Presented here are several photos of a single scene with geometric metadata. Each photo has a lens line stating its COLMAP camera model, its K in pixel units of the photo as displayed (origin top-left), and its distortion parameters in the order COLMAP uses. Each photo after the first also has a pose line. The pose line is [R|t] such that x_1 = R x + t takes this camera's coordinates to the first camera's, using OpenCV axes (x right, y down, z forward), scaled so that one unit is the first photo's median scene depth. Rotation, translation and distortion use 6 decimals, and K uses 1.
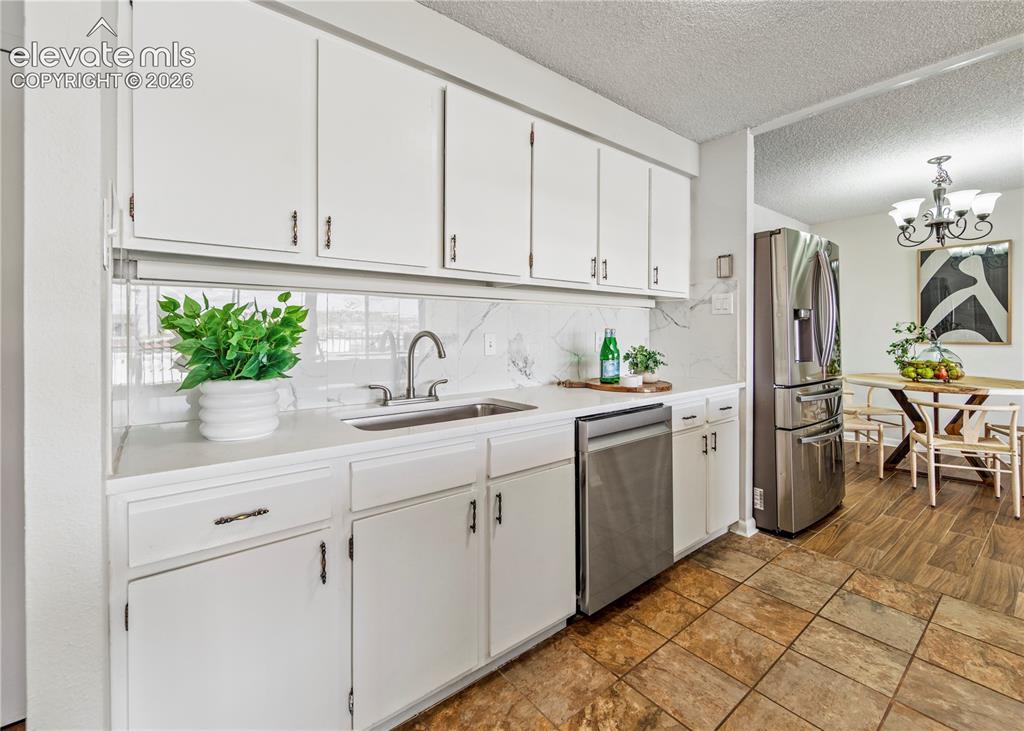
lens RADIAL K [[444.6, 0, 504.9], [0, 444.6, 328.7], [0, 0, 1]] dist [-0.004135, -0.000297]
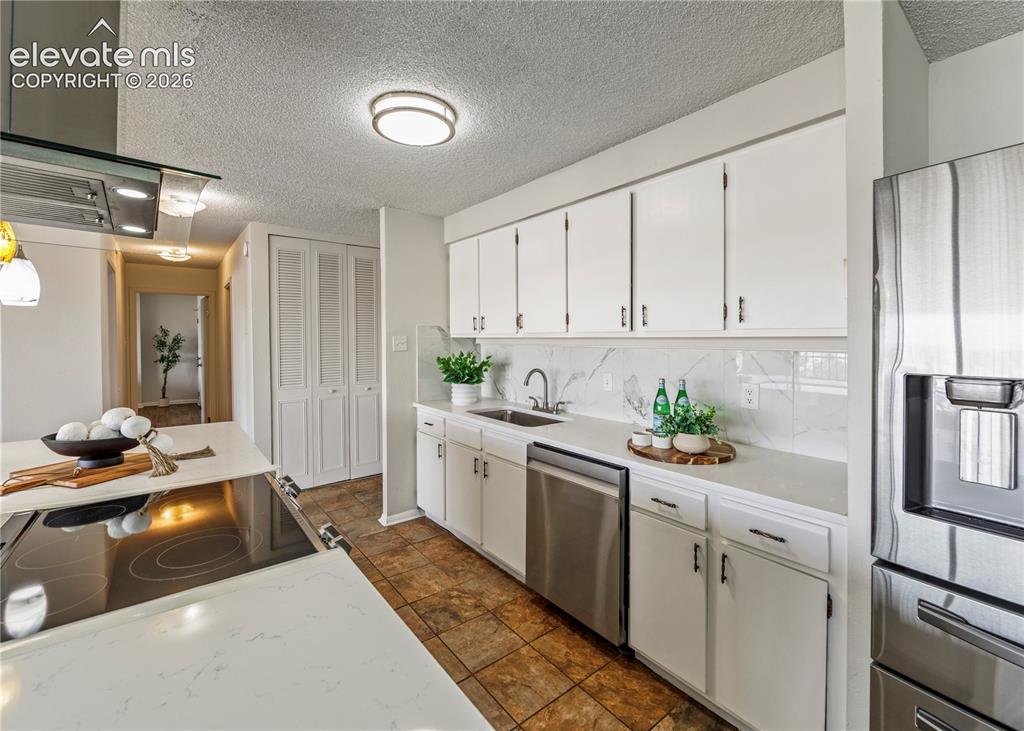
lens RADIAL K [[439.0, 0, 510.8], [0, 439.0, 339.8], [0, 0, 1]] dist [-0.001964, 0.000076]
pose [[-0.001219, 0.006937, -0.999975, 1.357968], [0.008220, 0.999942, 0.006926, -0.105296], [0.999965, -0.008212, -0.001276, 0.847900]]
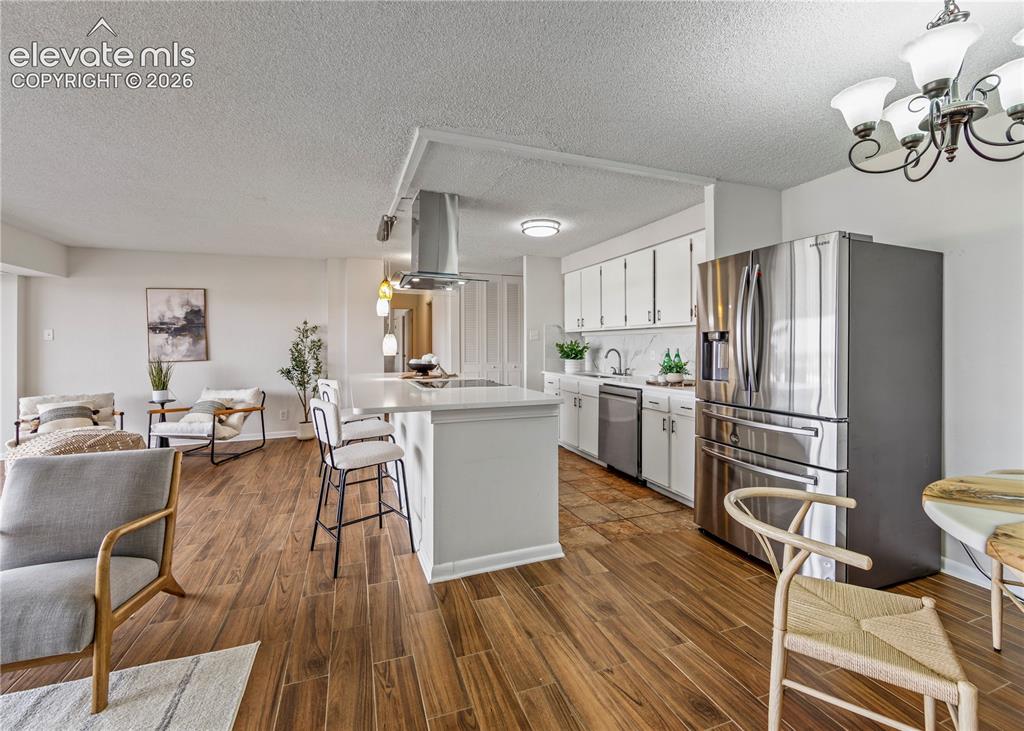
lens RADIAL K [[439.0, 0, 510.8], [0, 439.0, 339.8], [0, 0, 1]] dist [-0.001964, 0.000076]
pose [[-0.302878, -0.009508, -0.952982, 2.448821], [0.005164, 0.999919, -0.011618, -0.018940], [0.953015, -0.008440, -0.302804, 1.140308]]
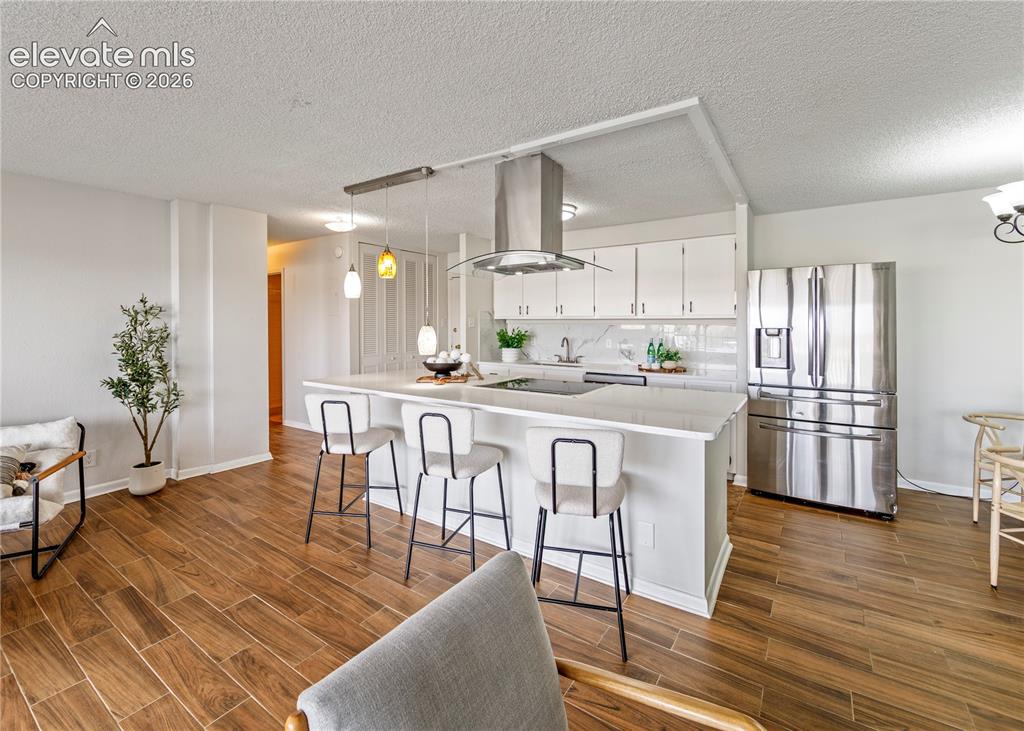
lens RADIAL K [[443.8, 0, 511.2], [0, 443.8, 323.3], [0, 0, 1]] dist [-0.004019, -0.000253]
pose [[0.310955, 0.001336, -0.950424, 2.240358], [0.002245, 0.999995, 0.002140, -0.083195], [0.950422, -0.002799, 0.310950, -0.189616]]
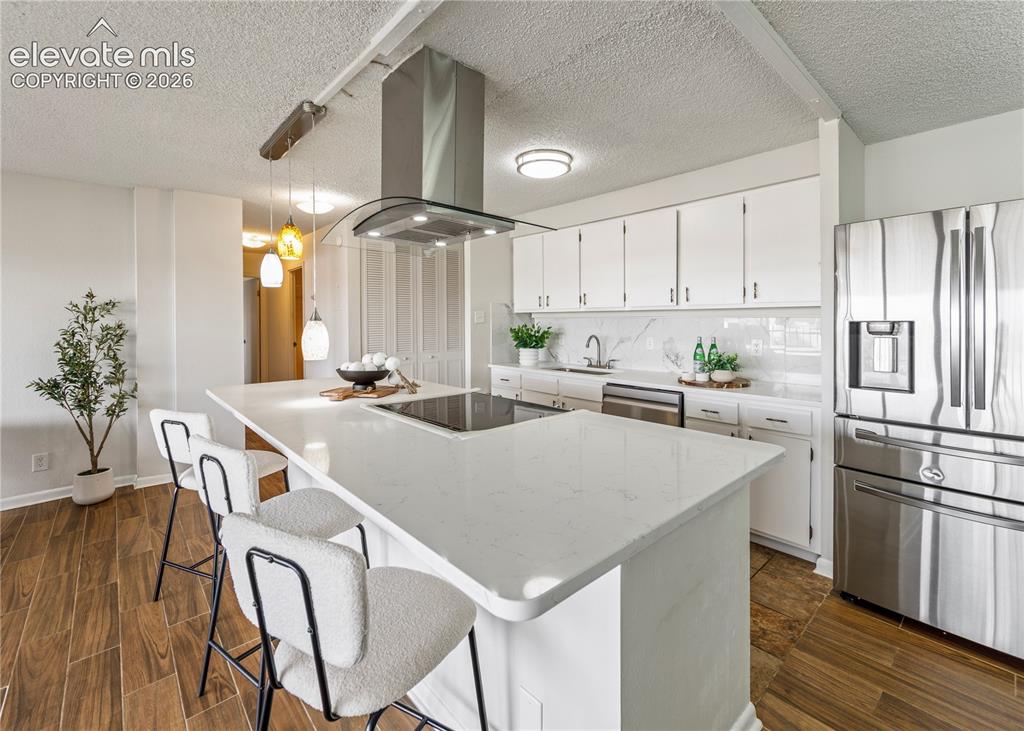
lens RADIAL K [[446.3, 0, 514.0], [0, 446.3, 321.2], [0, 0, 1]] dist [-0.000586, -0.000197]
pose [[0.066478, 0.004049, -0.997780, 1.860948], [0.009045, 0.999948, 0.004661, -0.070355], [0.997747, -0.009335, 0.066438, 0.433280]]
